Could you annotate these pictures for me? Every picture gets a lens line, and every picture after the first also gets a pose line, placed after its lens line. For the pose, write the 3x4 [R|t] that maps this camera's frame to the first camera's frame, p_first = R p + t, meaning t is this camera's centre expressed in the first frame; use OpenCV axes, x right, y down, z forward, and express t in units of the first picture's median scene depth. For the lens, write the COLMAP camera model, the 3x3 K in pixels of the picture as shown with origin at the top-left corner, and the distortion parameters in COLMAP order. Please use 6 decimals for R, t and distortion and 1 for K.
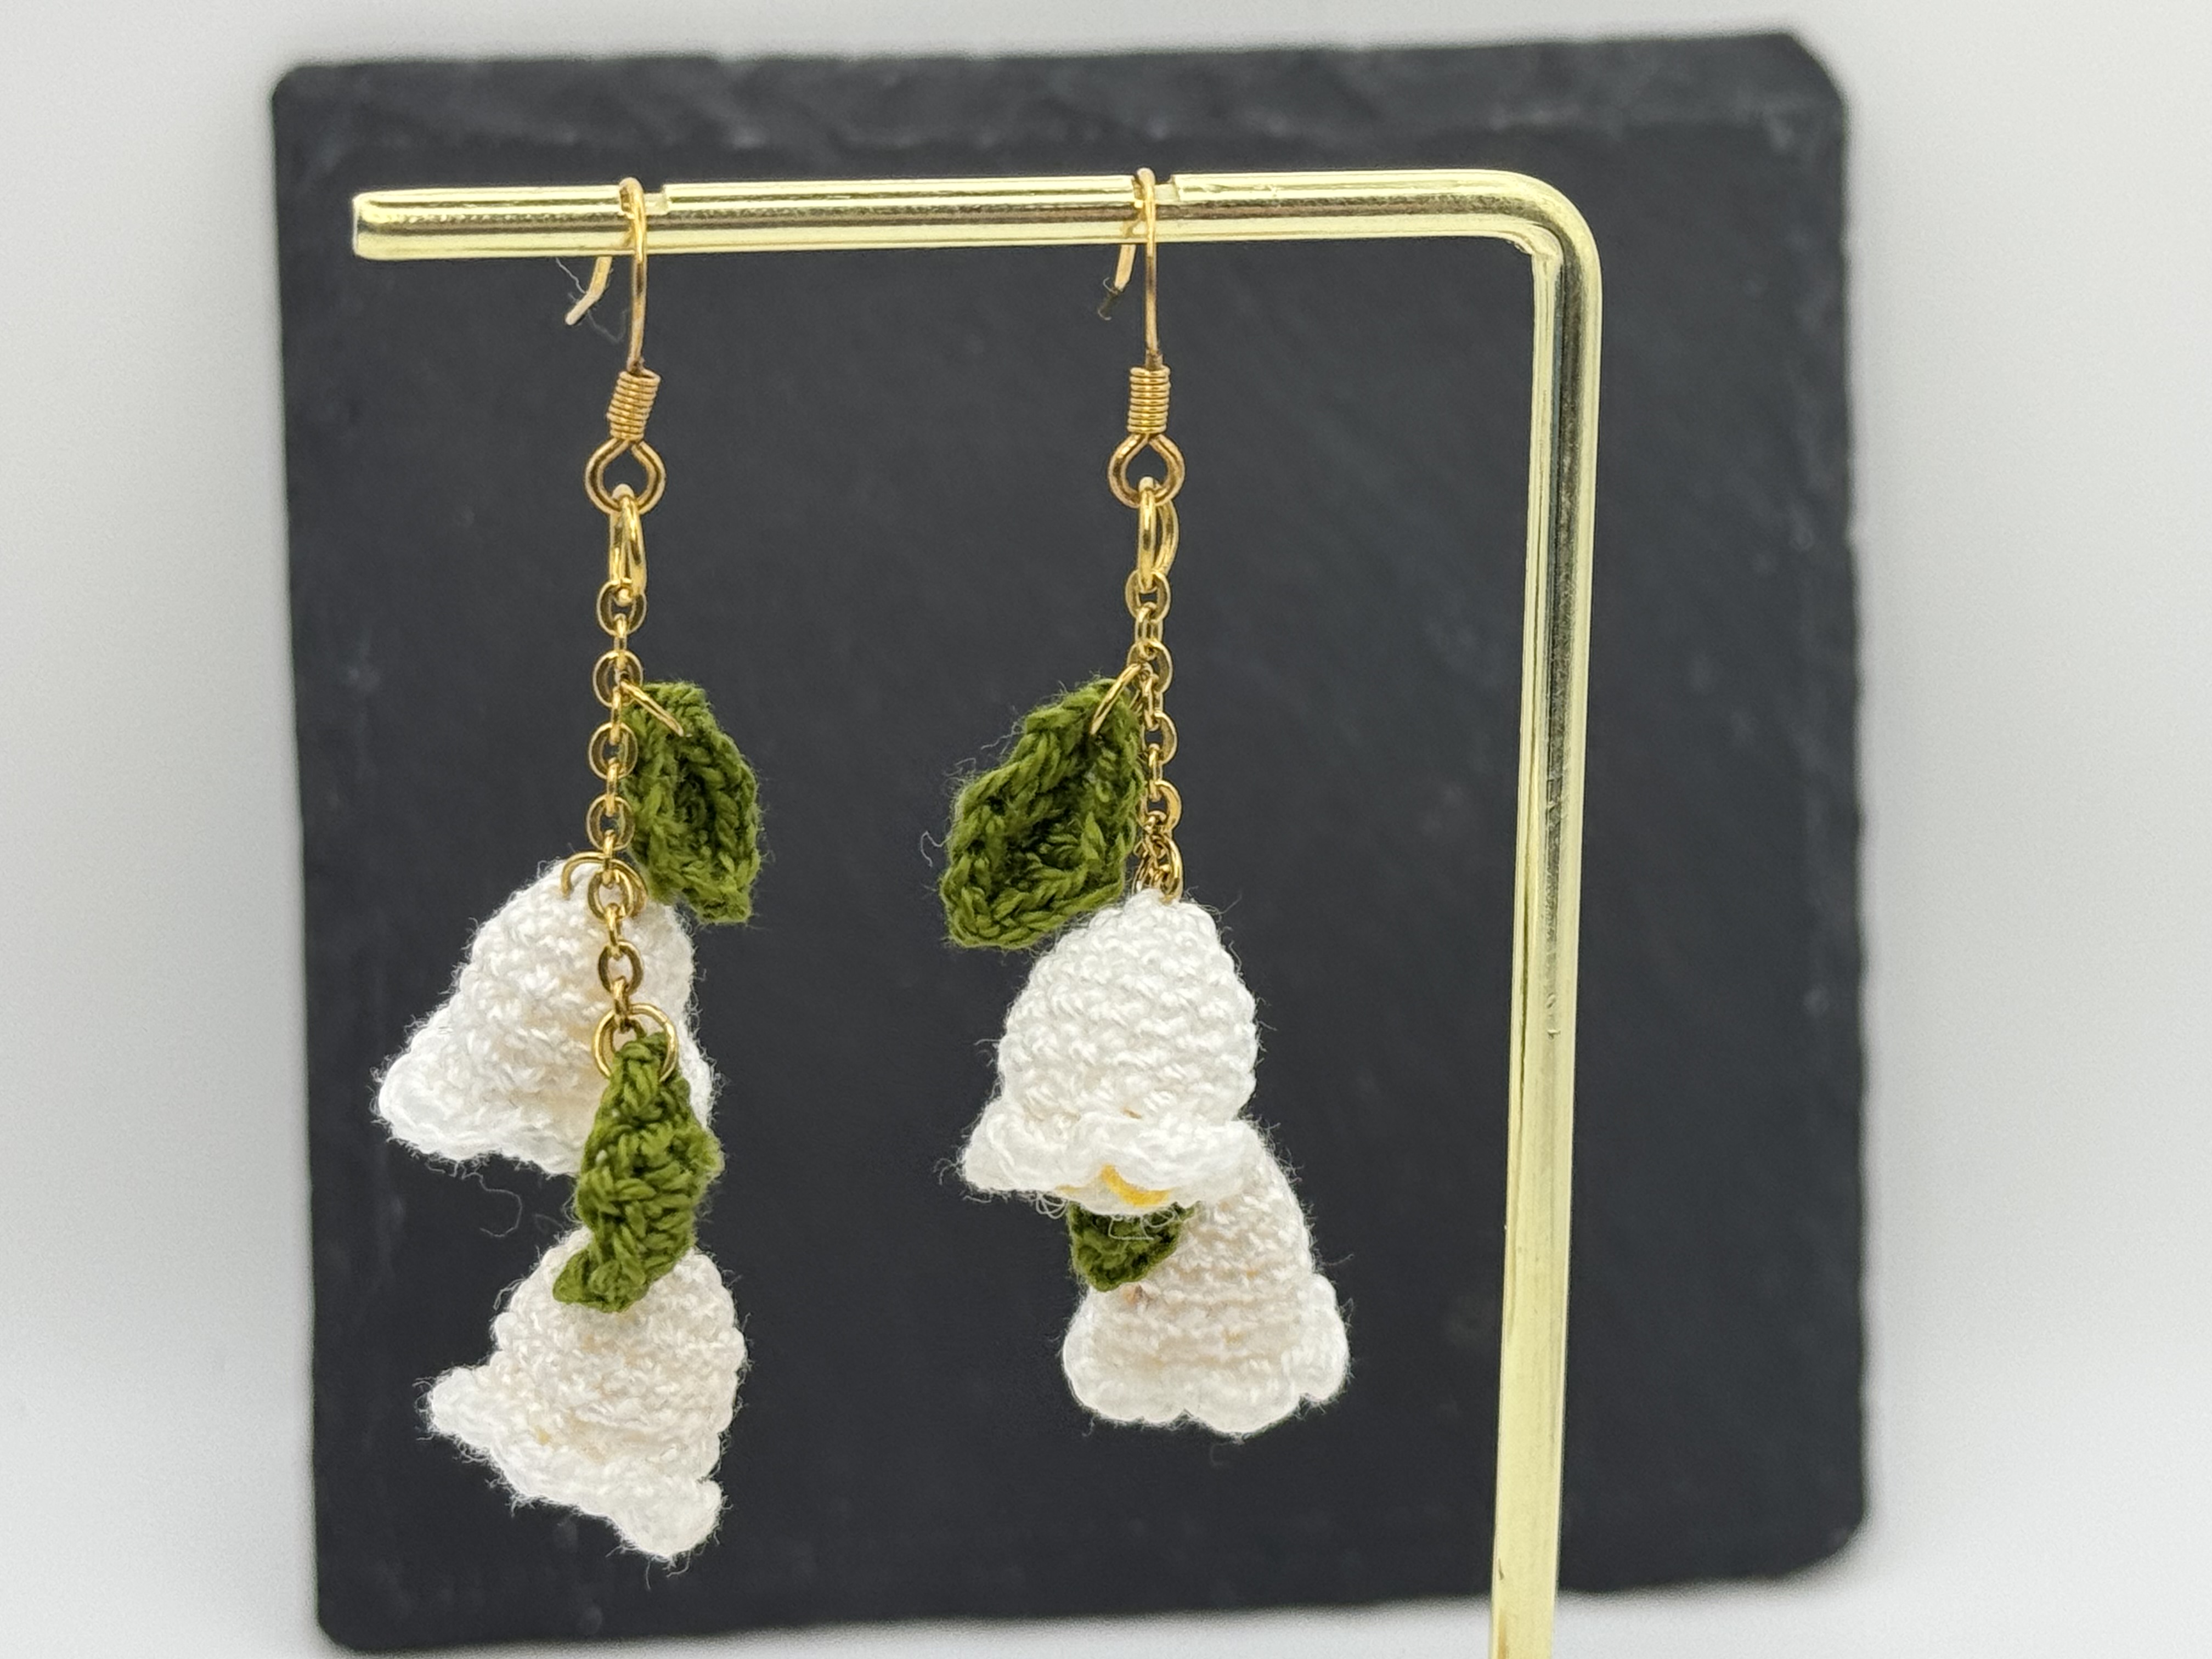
lens RADIAL K [[5031.0, 0, 1106.0], [0, 5031.0, 829.5], [0, 0, 1]] dist [0.890900, -11.502562]
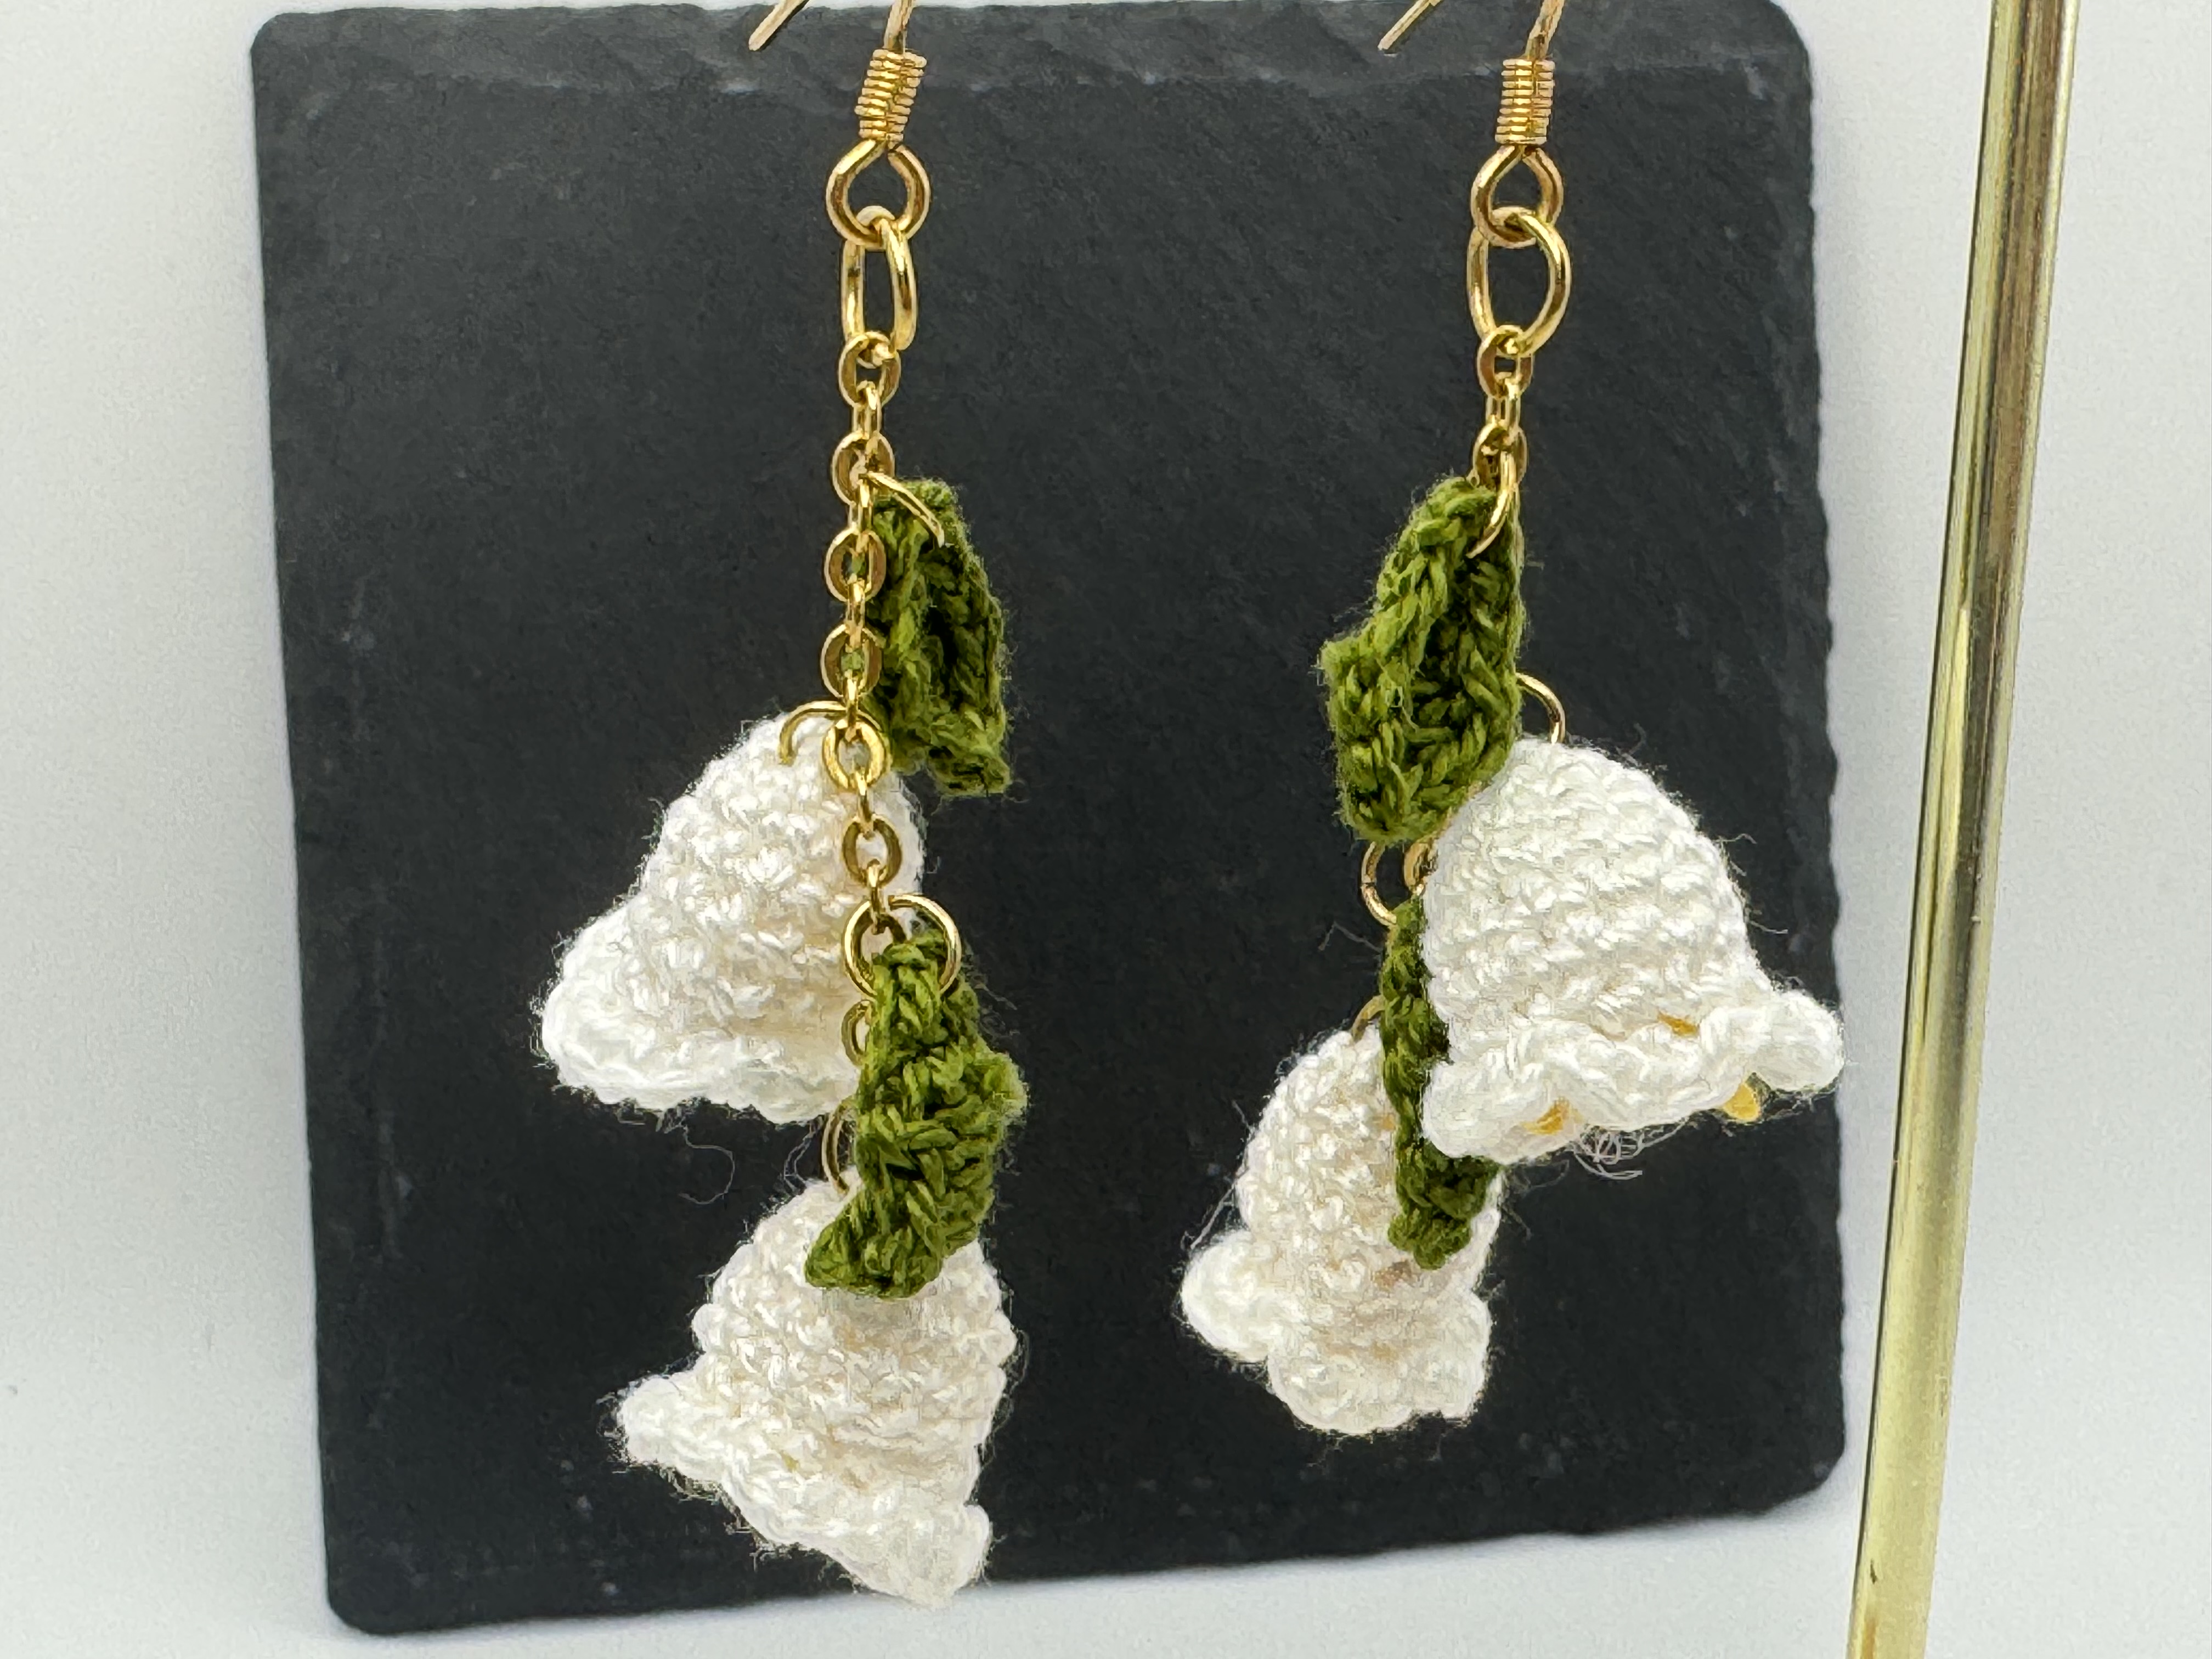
lens RADIAL K [[3559.3, 0, 1106.0], [0, 3559.3, 829.5], [0, 0, 1]] dist [0.036562, -0.037852]
pose [[0.992078, -0.029454, 0.122118, -0.125803], [0.033041, 0.999077, -0.027455, 0.040100], [-0.121197, 0.031272, 0.992136, 0.460851]]
